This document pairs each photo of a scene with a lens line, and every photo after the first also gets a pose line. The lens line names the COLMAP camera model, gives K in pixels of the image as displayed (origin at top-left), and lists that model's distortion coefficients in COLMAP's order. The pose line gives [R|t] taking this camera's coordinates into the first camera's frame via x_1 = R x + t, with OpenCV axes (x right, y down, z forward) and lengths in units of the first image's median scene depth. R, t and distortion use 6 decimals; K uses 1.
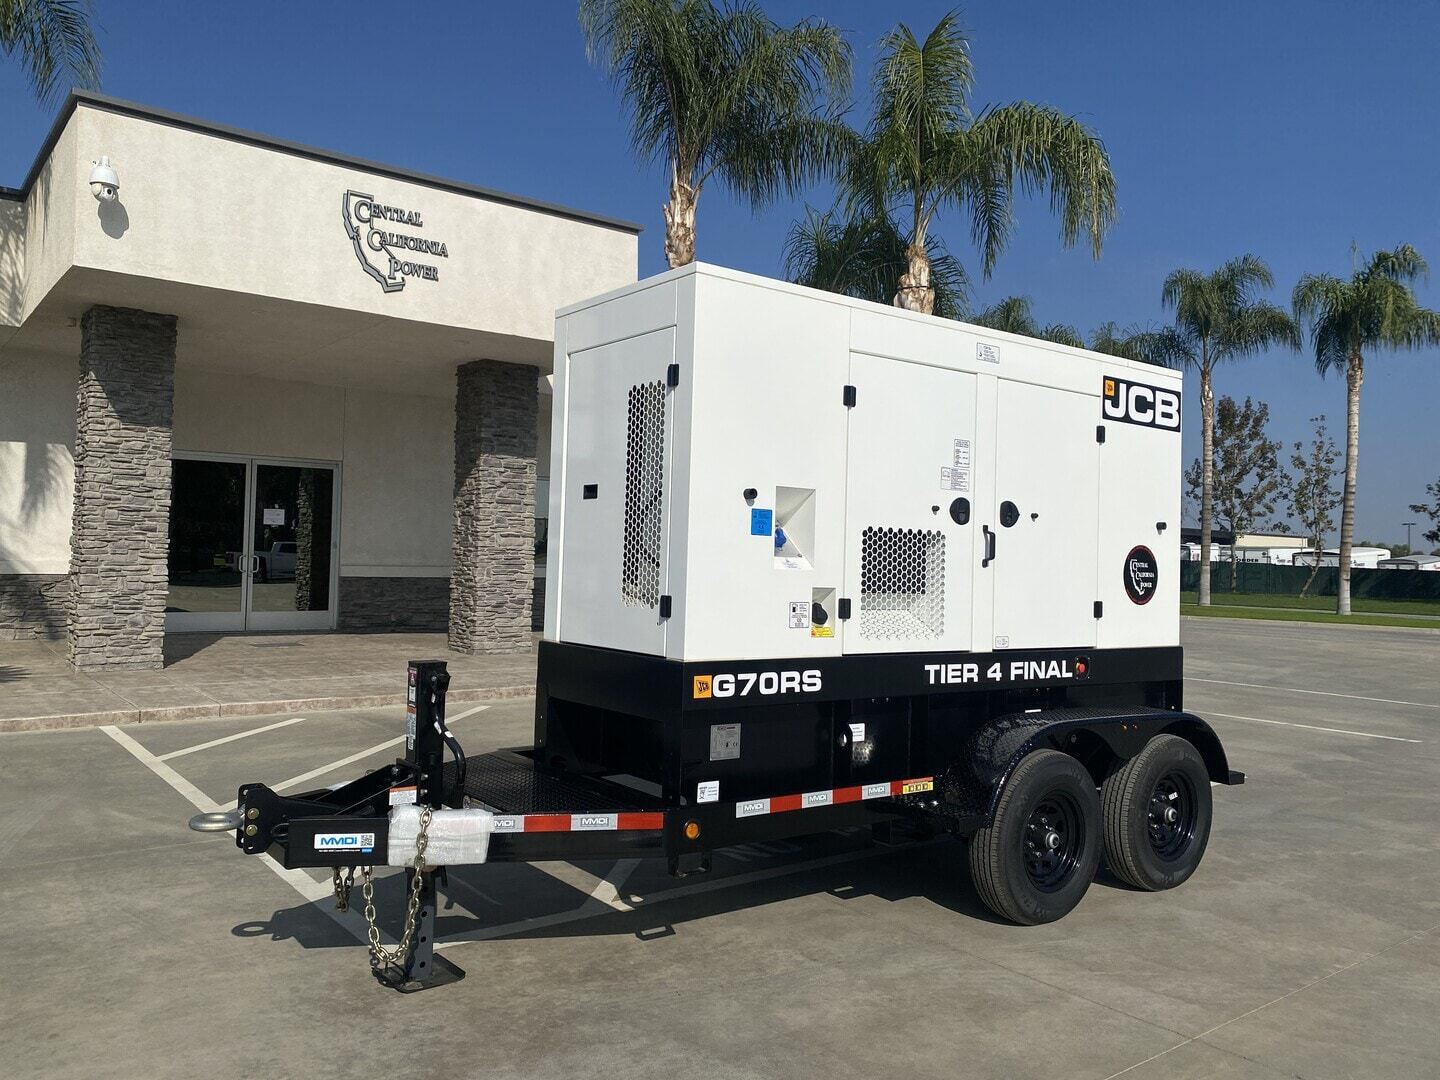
lens RADIAL K [[1126.9, 0, 696.0], [0, 1126.9, 523.7], [0, 0, 1]] dist [0.020230, -0.004860]
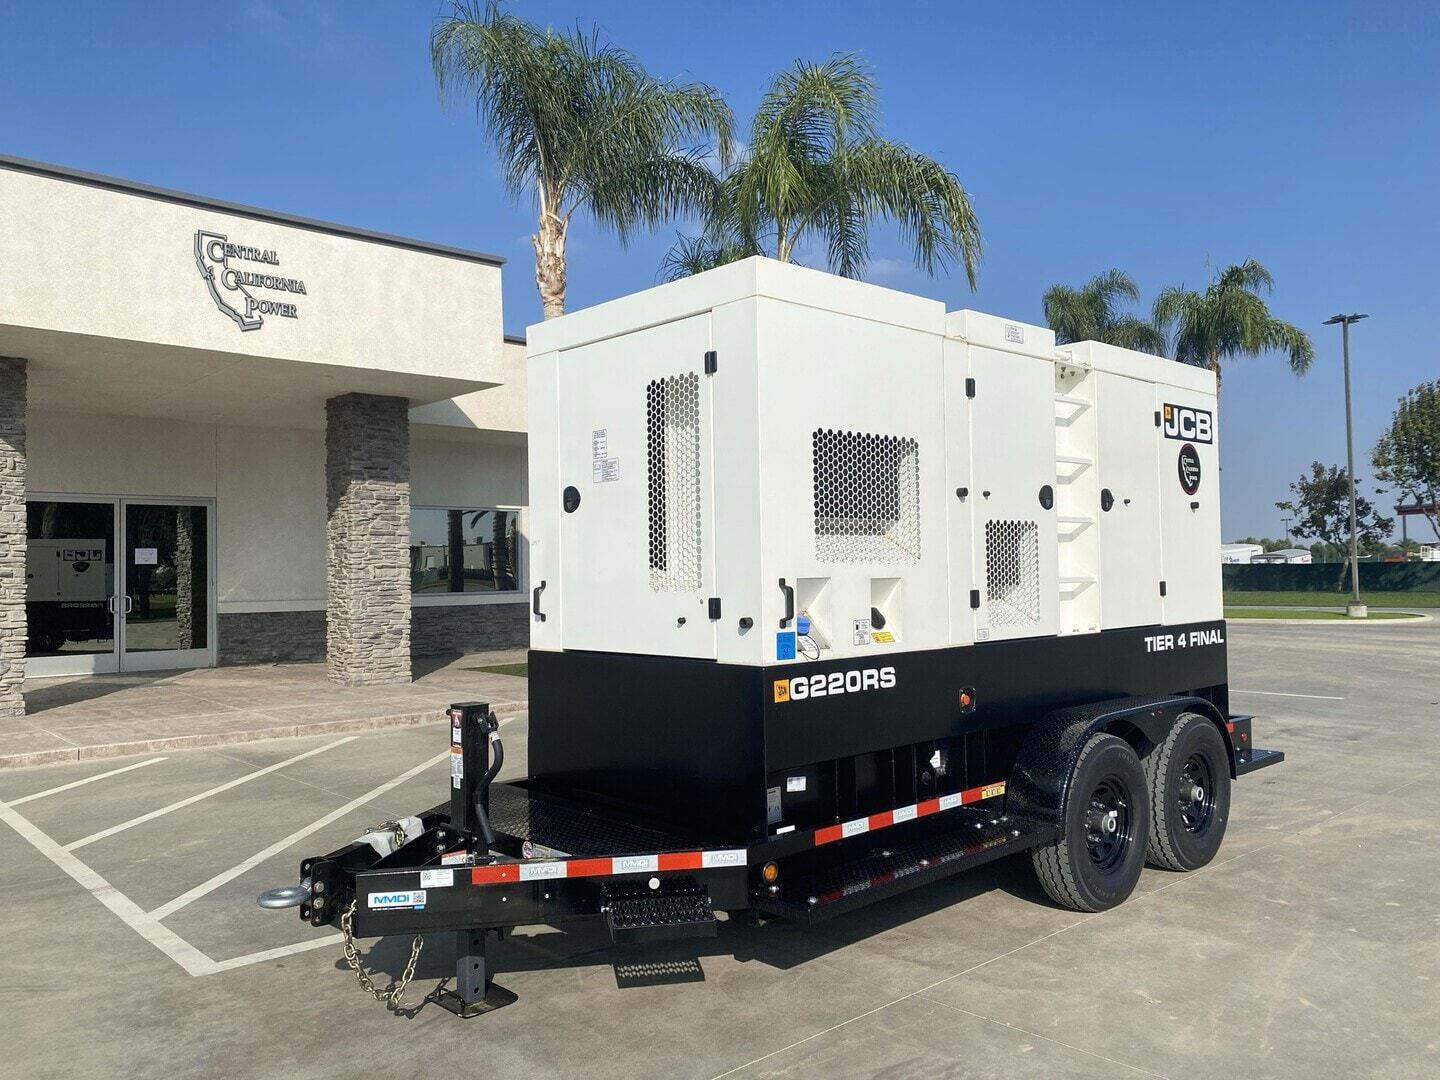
lens RADIAL K [[1142.6, 0, 720.0], [0, 1142.6, 540.0], [0, 0, 1]] dist [0.011173, 0.010513]
pose [[0.996256, -0.035615, 0.078778, 0.060836], [0.035549, 0.999365, 0.002240, -0.005645], [-0.078808, 0.000569, 0.996890, -0.051125]]
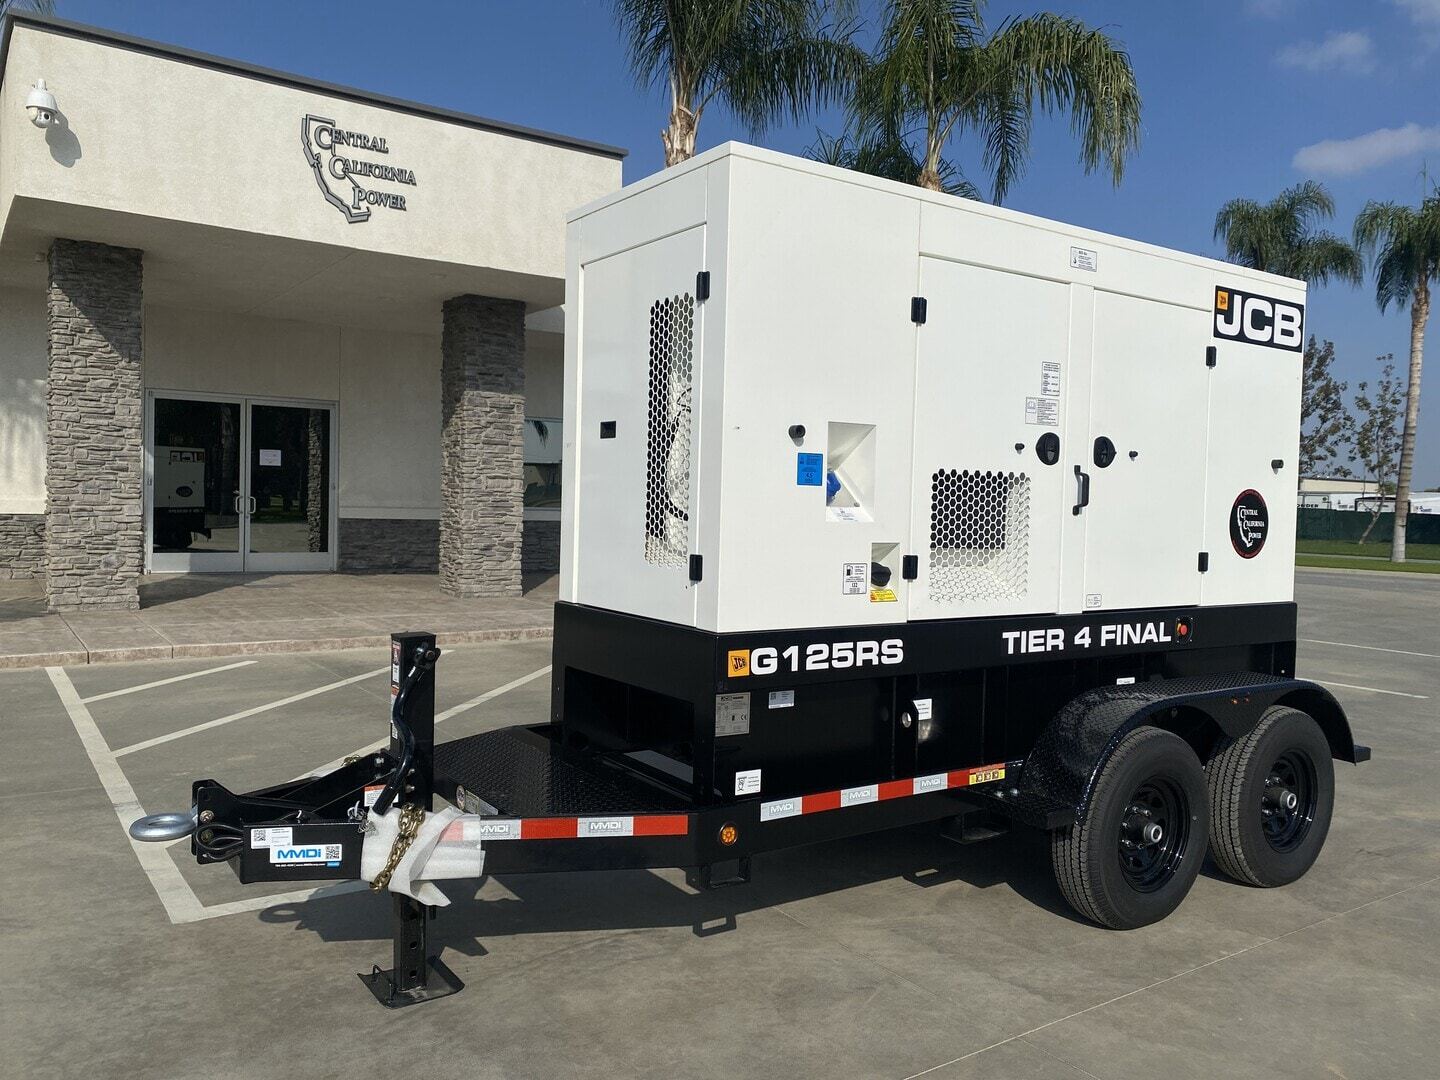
lens RADIAL K [[1111.4, 0, 720.0], [0, 1111.4, 540.0], [0, 0, 1]] dist [0.011478, 0.003859]
pose [[0.998571, 0.004769, -0.053232, 0.090430], [-0.001379, 0.997978, 0.063553, 0.004099], [0.053428, -0.063388, 0.996558, 0.051827]]
